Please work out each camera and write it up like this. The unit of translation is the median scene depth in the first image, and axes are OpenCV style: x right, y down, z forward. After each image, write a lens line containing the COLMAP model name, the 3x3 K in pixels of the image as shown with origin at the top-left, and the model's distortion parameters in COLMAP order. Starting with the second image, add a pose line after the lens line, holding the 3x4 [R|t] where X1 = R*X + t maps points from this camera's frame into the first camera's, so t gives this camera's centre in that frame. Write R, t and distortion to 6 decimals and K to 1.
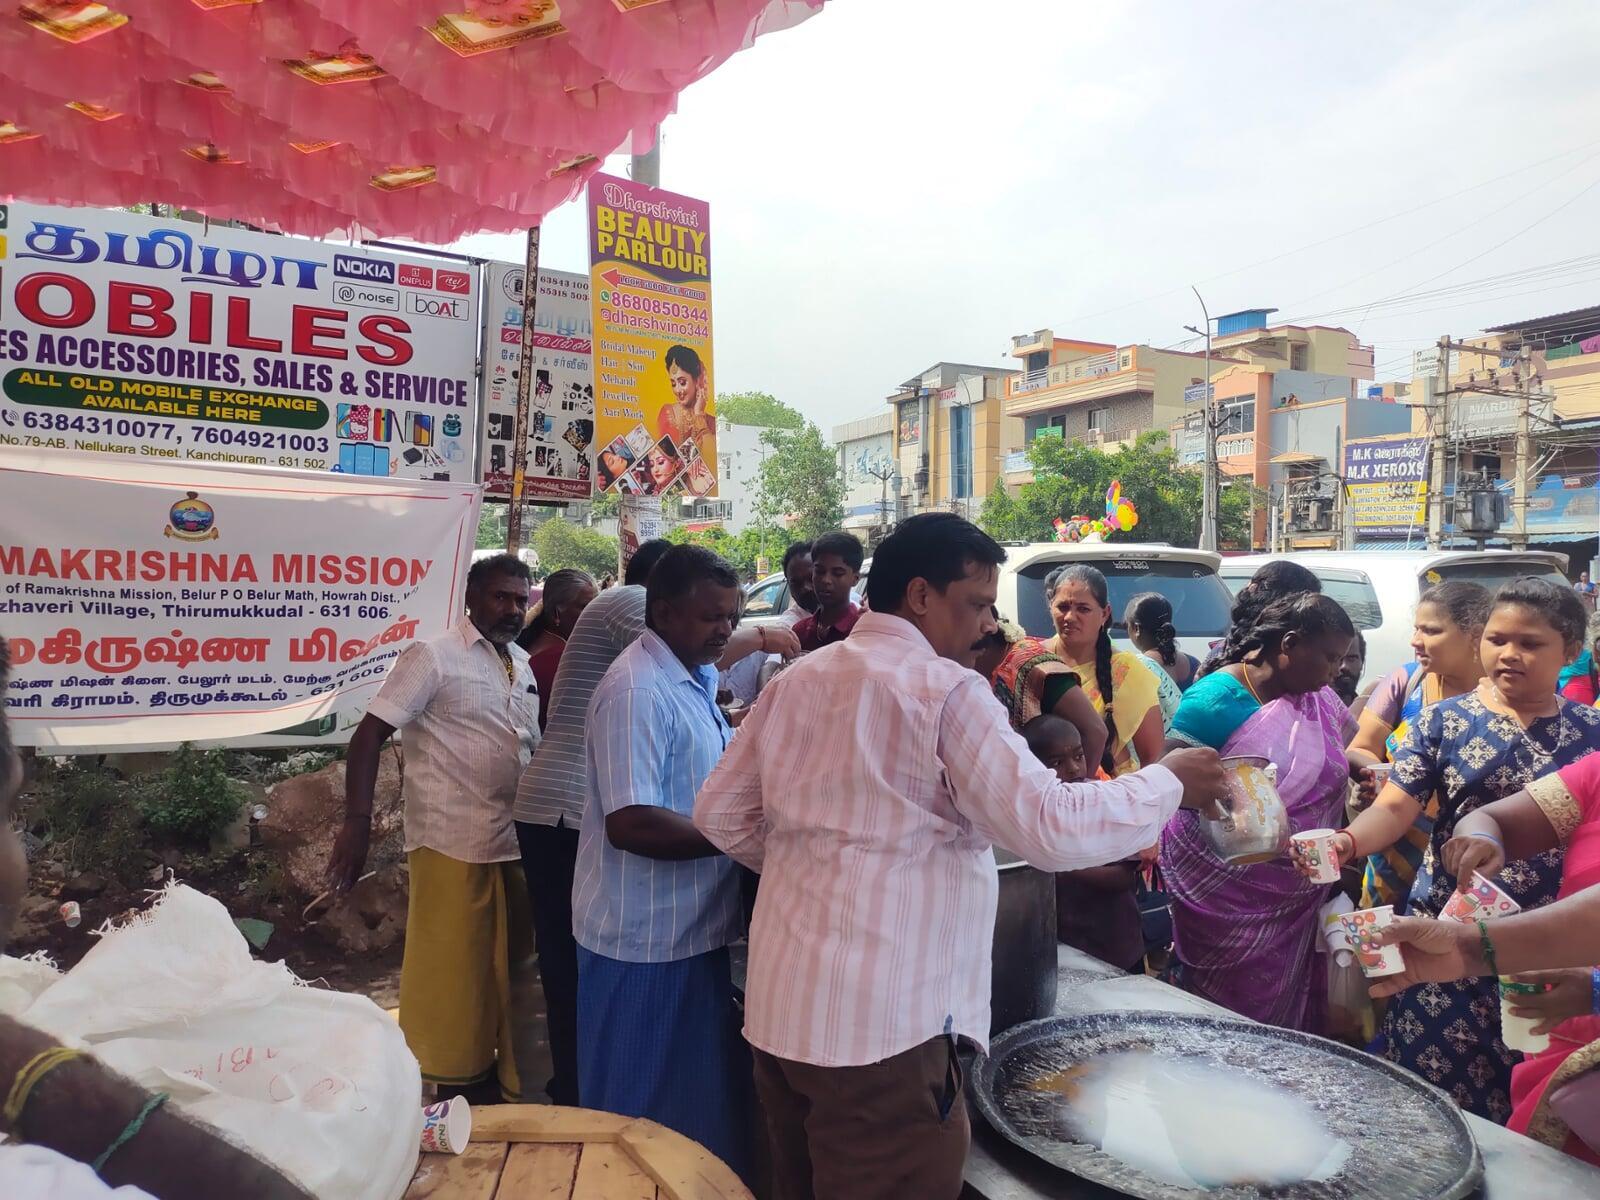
lens RADIAL K [[1177.7, 0, 800.0], [0, 1177.7, 595.8], [0, 0, 1]] dist [0.046567, -0.051987]
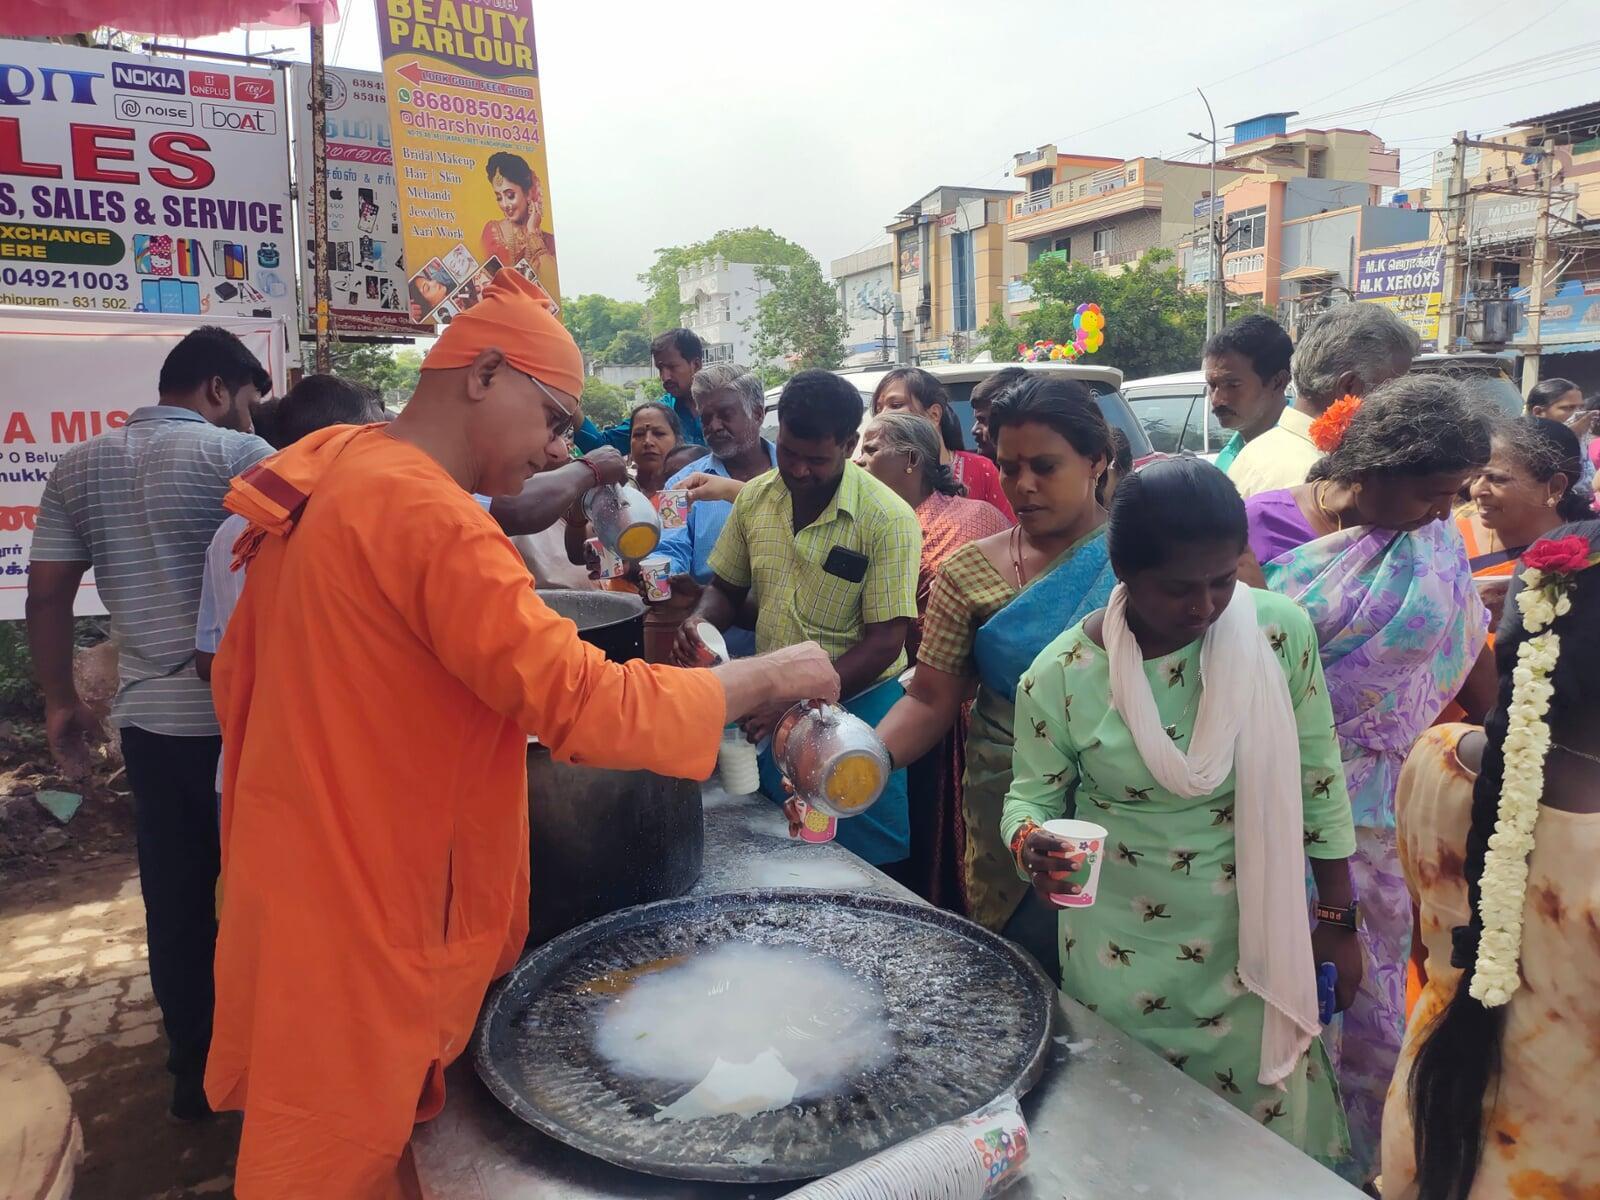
lens RADIAL K [[1177.7, 0, 799.6], [0, 1177.7, 601.7], [0, 0, 1]] dist [0.046567, -0.051987]
pose [[0.999249, -0.033998, -0.018599, 0.125156], [0.036209, 0.990120, 0.135470, 0.010657], [0.013810, -0.136042, 0.990607, 0.068119]]
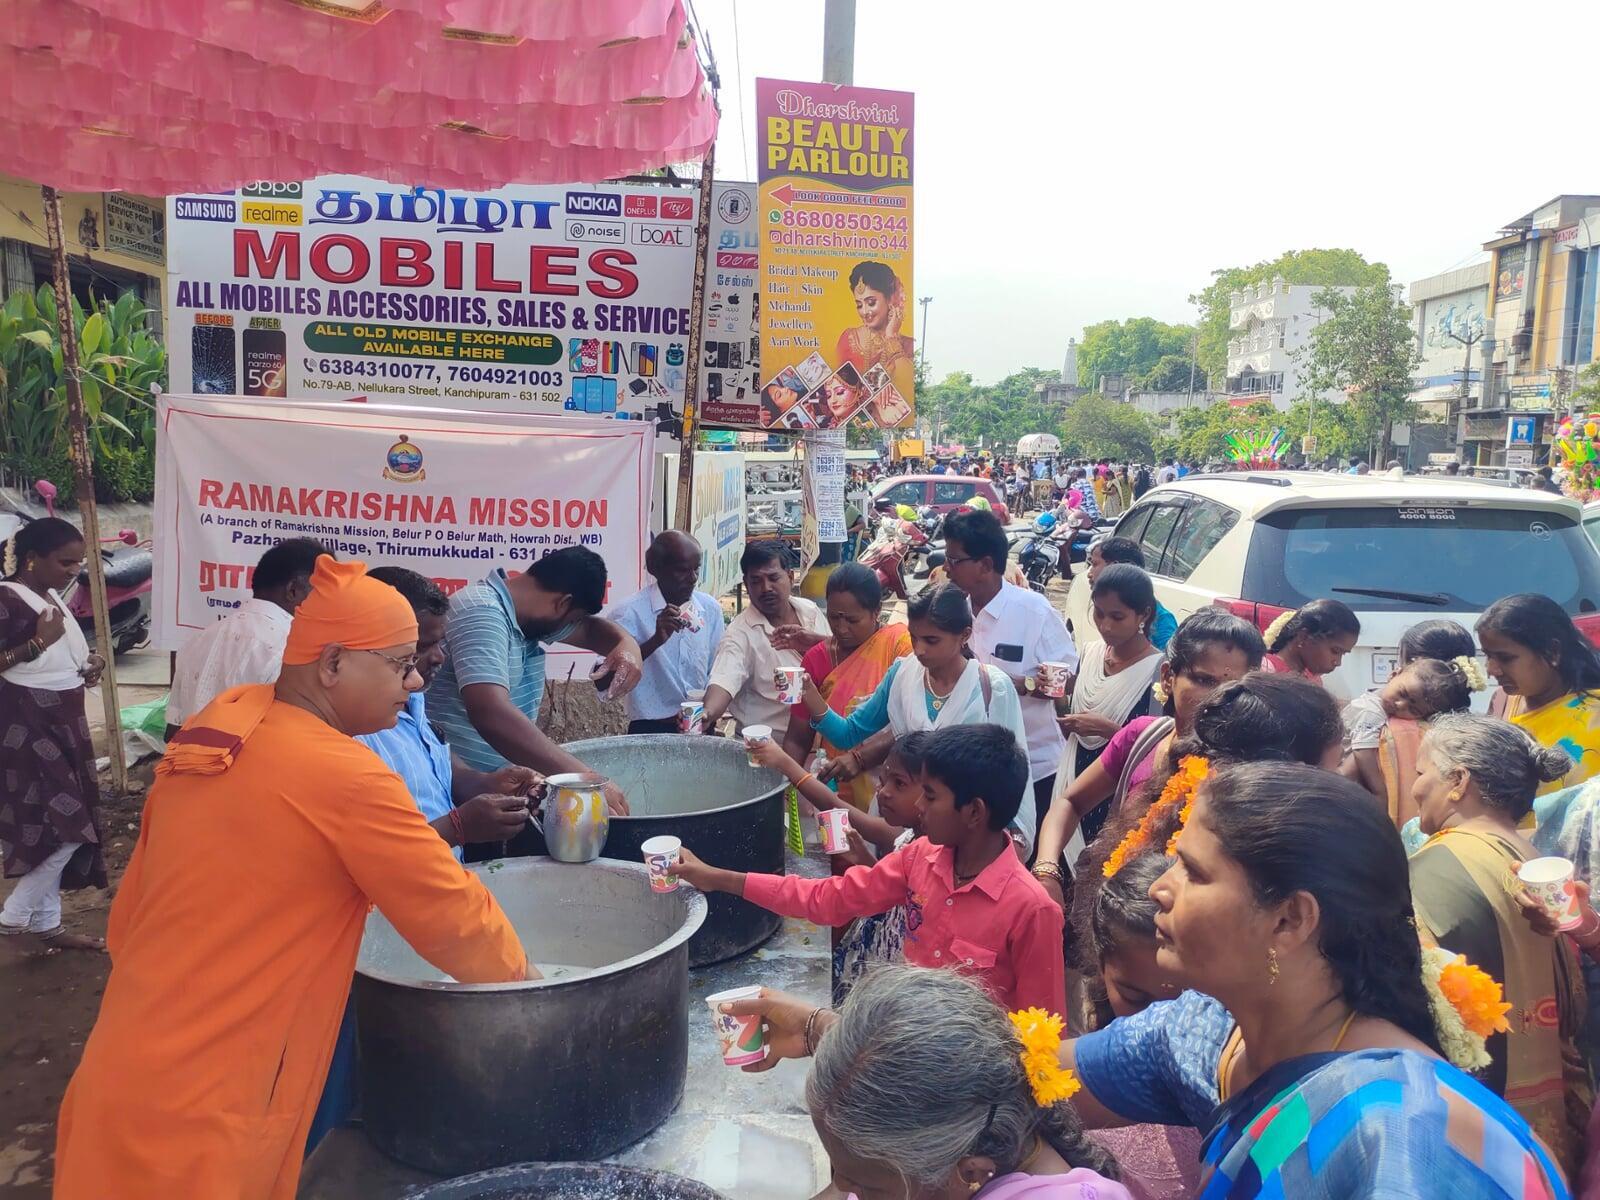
lens RADIAL K [[1177.7, 0, 798.4], [0, 1177.7, 597.4], [0, 0, 1]] dist [0.046567, -0.051987]
pose [[0.896562, 0.063440, -0.438352, 0.263989], [-0.016093, 0.993702, 0.110897, -0.053360], [0.442626, -0.092372, 0.891936, 0.132723]]
